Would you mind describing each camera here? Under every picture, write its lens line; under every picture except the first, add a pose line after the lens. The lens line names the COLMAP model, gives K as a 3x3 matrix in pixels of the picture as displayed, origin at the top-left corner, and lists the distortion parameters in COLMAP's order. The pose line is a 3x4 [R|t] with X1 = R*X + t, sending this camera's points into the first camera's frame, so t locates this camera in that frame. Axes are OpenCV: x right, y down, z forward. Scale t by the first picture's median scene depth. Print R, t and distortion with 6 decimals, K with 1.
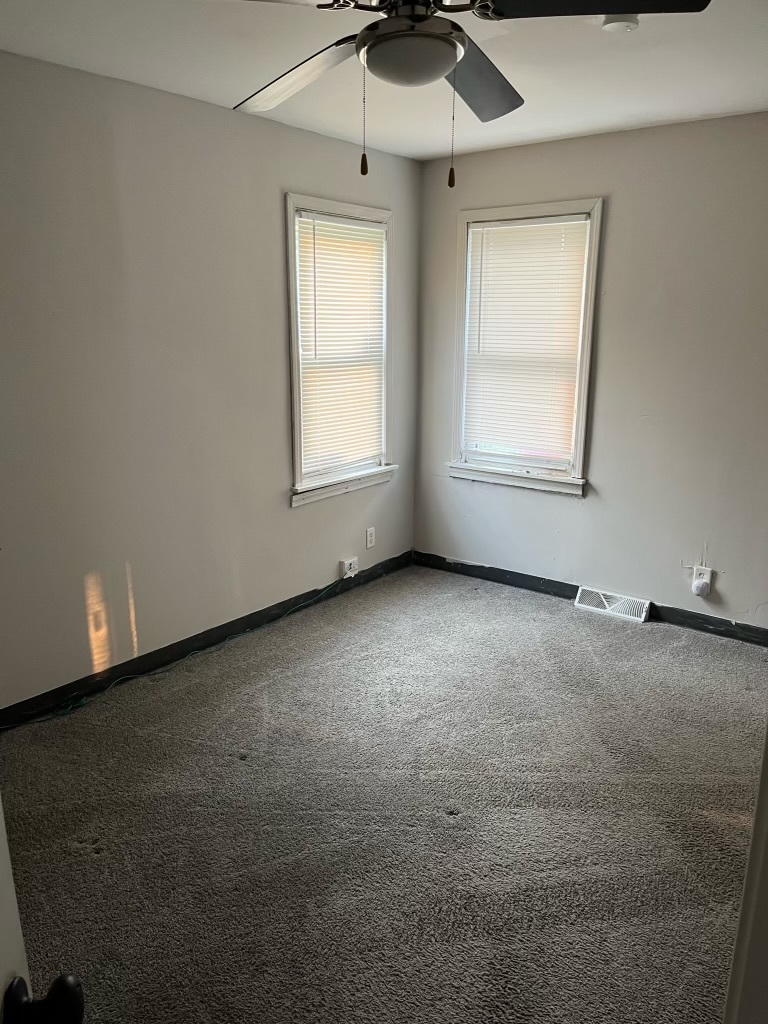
lens RADIAL K [[768.5, 0, 373.8], [0, 768.5, 518.2], [0, 0, 1]] dist [0.033082, -0.026084]
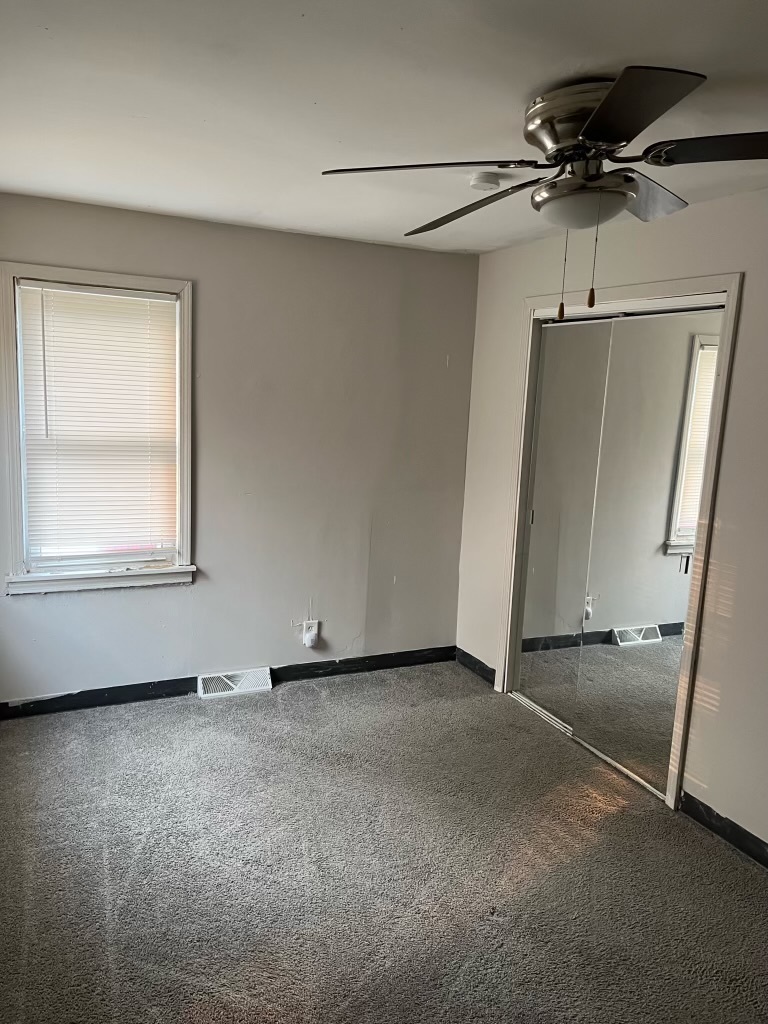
lens RADIAL K [[768.5, 0, 383.5], [0, 768.5, 505.5], [0, 0, 1]] dist [0.033082, -0.026084]
pose [[0.441648, -0.120328, 0.889083, -0.465138], [0.184036, 0.982044, 0.041490, -0.119503], [-0.878110, 0.145299, 0.455862, 0.348972]]
